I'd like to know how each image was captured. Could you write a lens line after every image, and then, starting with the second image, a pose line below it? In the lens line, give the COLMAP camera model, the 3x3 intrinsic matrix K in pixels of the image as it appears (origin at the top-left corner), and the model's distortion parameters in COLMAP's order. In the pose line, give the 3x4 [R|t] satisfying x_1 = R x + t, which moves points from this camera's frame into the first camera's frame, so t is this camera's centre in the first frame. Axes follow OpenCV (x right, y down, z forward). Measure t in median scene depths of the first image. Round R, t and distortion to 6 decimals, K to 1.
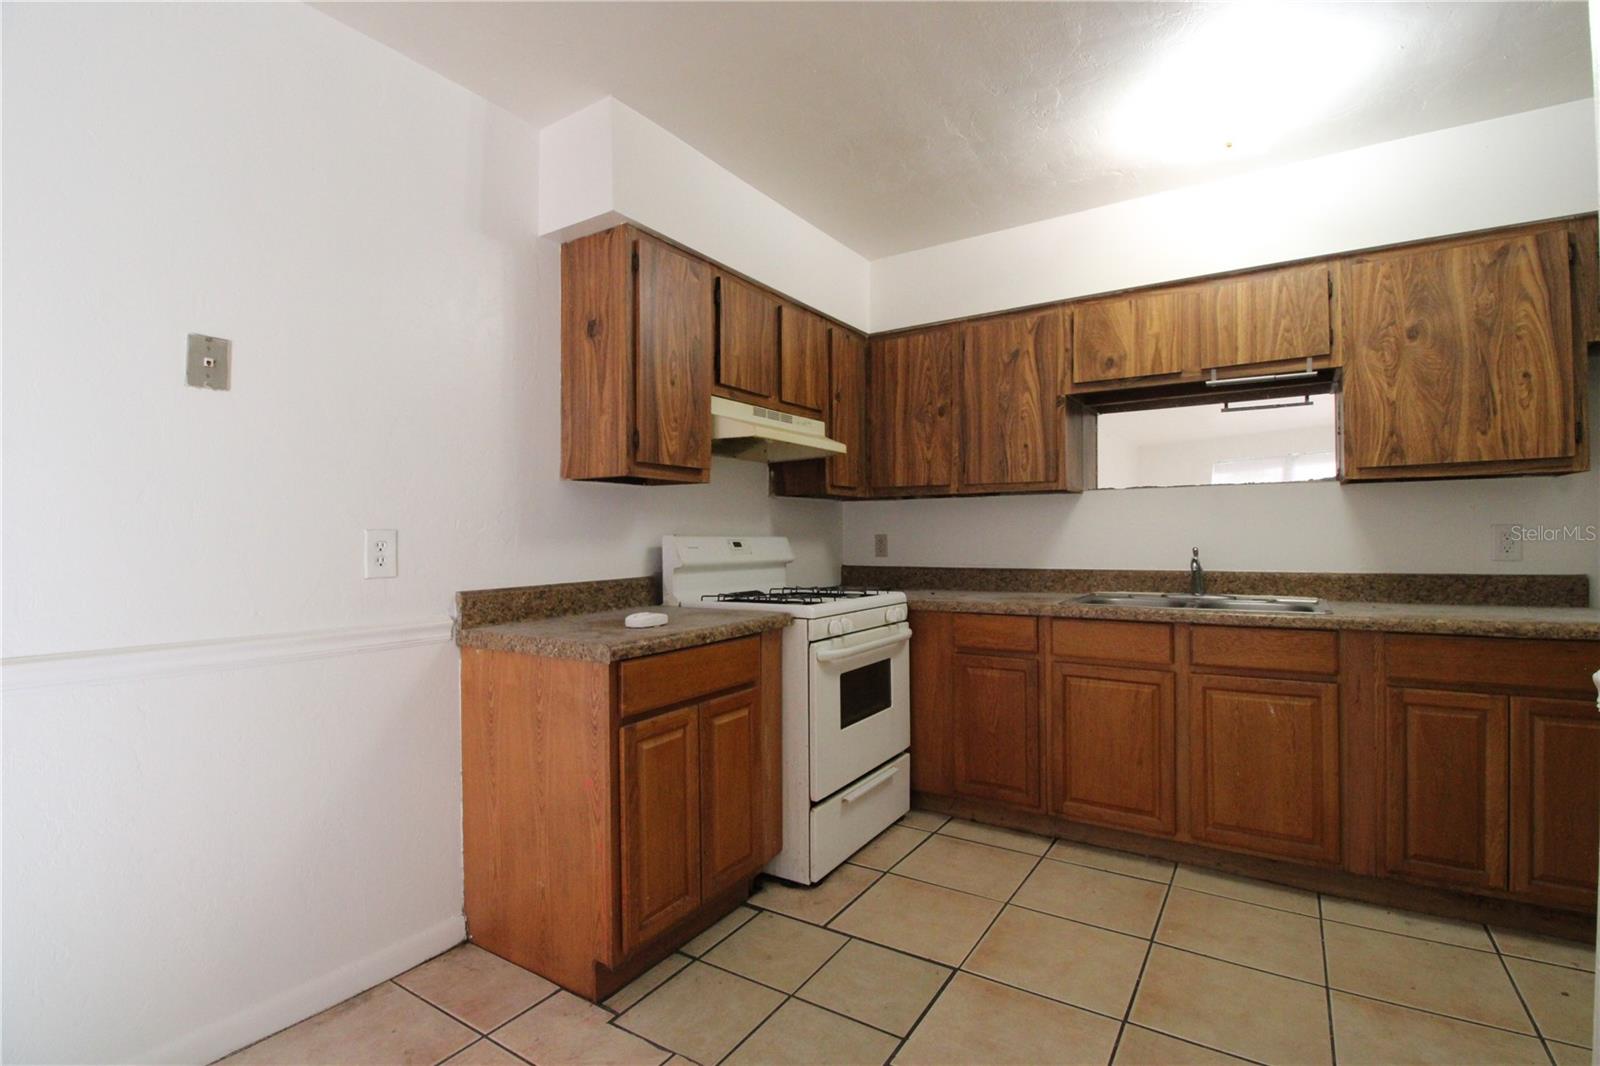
lens RADIAL K [[737.8, 0, 800.0], [0, 737.8, 533.0], [0, 0, 1]] dist [-0.001493, -0.013473]
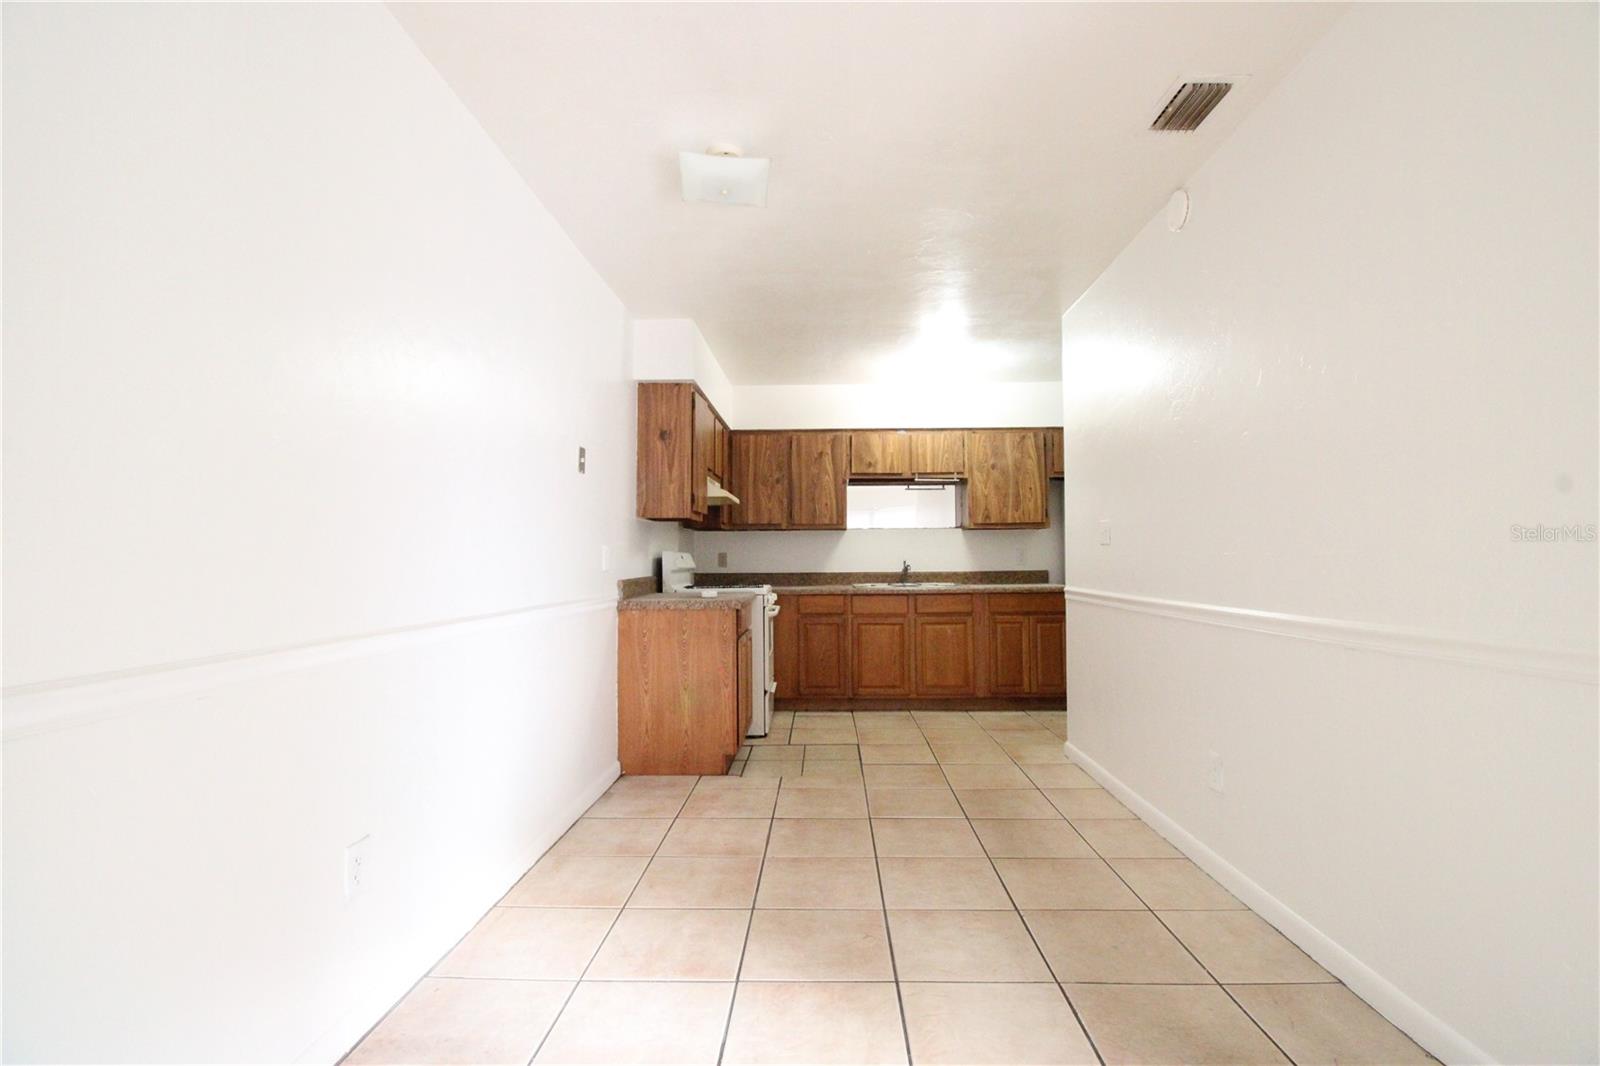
lens RADIAL K [[737.8, 0, 800.0], [0, 737.8, 533.0], [0, 0, 1]] dist [-0.001493, -0.013473]
pose [[0.855754, 0.021234, 0.516947, -0.821690], [-0.003784, 0.999388, -0.034788, 0.020271], [-0.517370, 0.027814, 0.855310, -0.627676]]
